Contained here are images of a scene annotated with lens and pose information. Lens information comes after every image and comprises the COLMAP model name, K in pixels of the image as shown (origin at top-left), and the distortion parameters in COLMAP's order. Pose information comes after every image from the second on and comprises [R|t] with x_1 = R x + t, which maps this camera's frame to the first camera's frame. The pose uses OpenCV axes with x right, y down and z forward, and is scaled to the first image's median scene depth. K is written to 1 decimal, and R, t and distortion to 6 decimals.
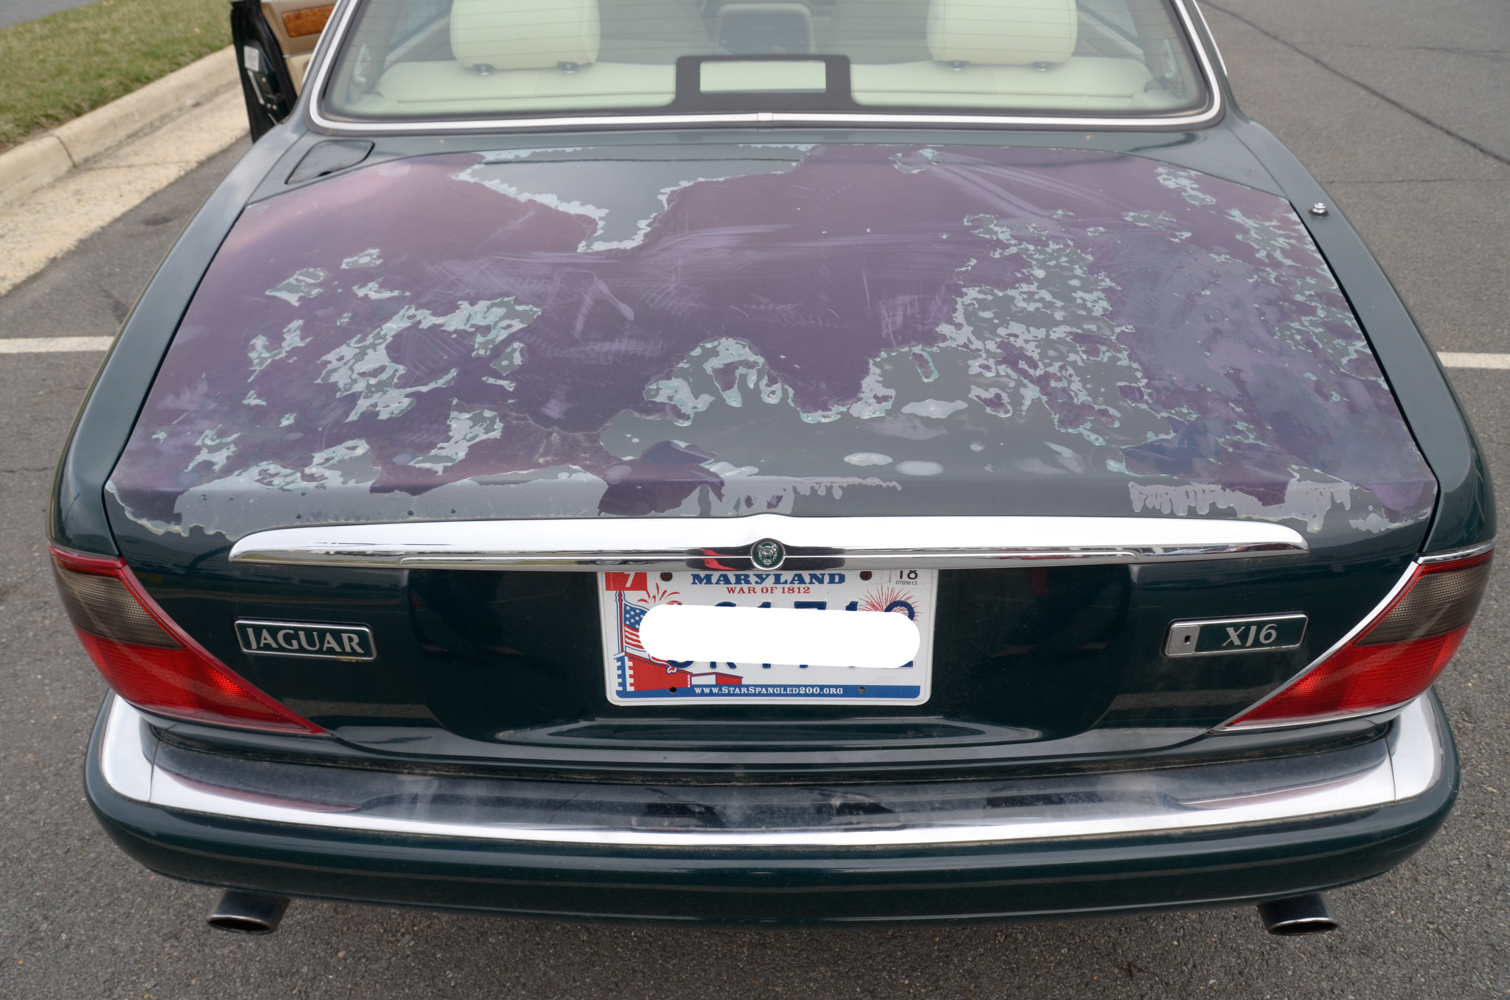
lens RADIAL K [[1137.0, 0, 733.5], [0, 1137.0, 522.4], [0, 0, 1]] dist [-0.185183, 0.124188]
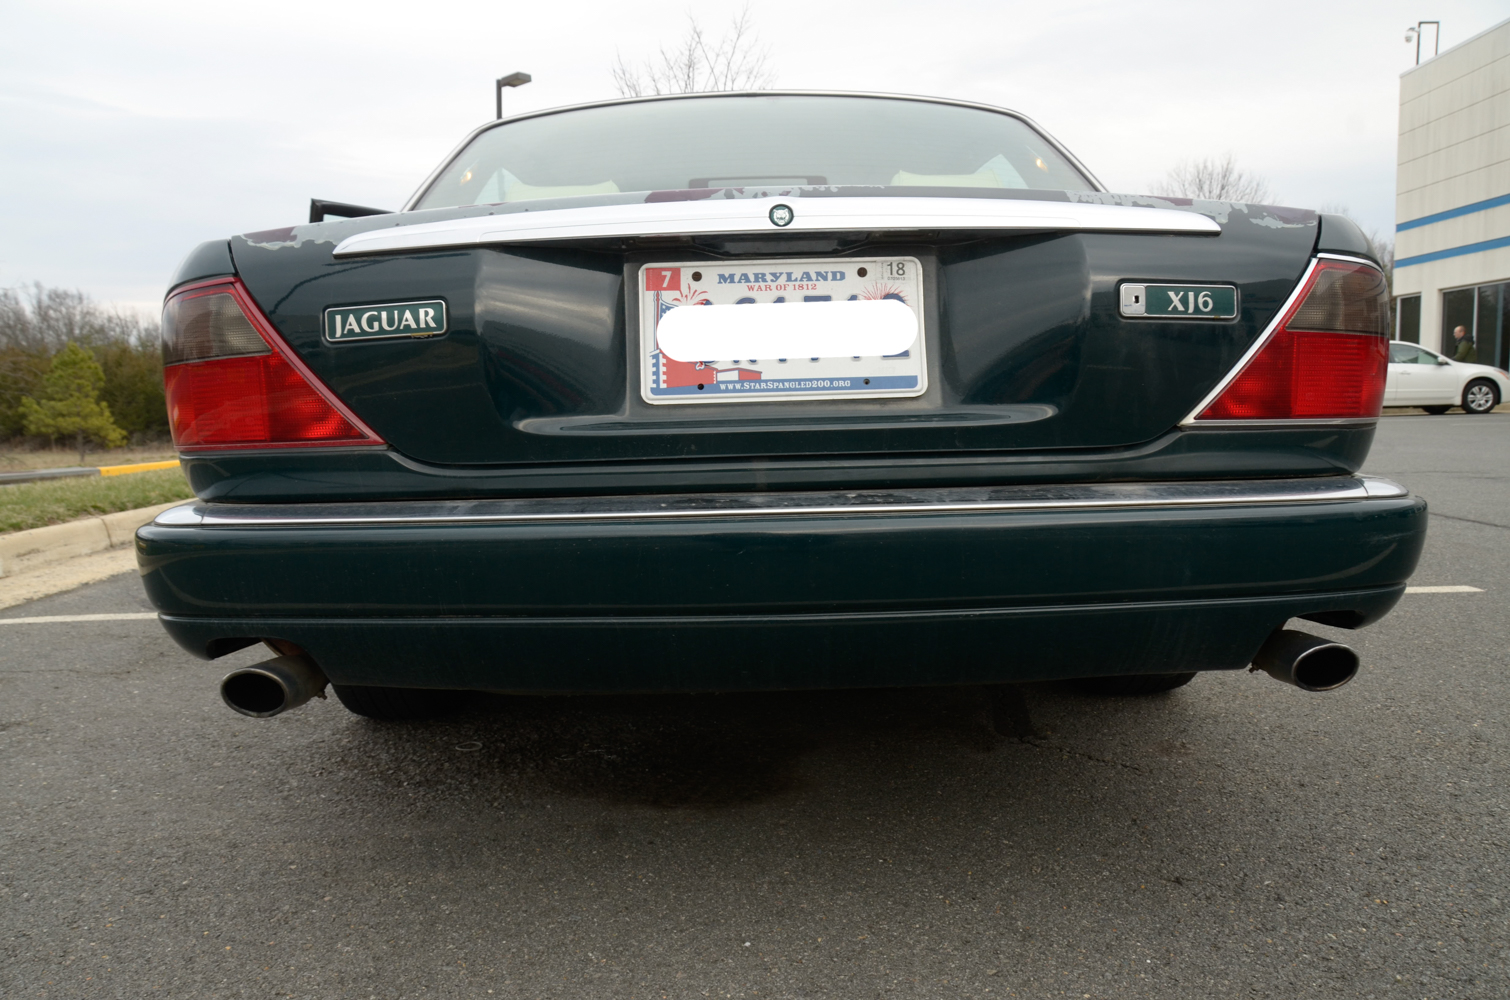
lens RADIAL K [[1137.0, 0, 733.5], [0, 1137.0, 522.4], [0, 0, 1]] dist [-0.185183, 0.124188]
pose [[0.999854, -0.010712, 0.013279, -0.037732], [0.015445, 0.898954, -0.437771, 0.779662], [-0.007248, 0.437913, 0.898988, 0.038145]]
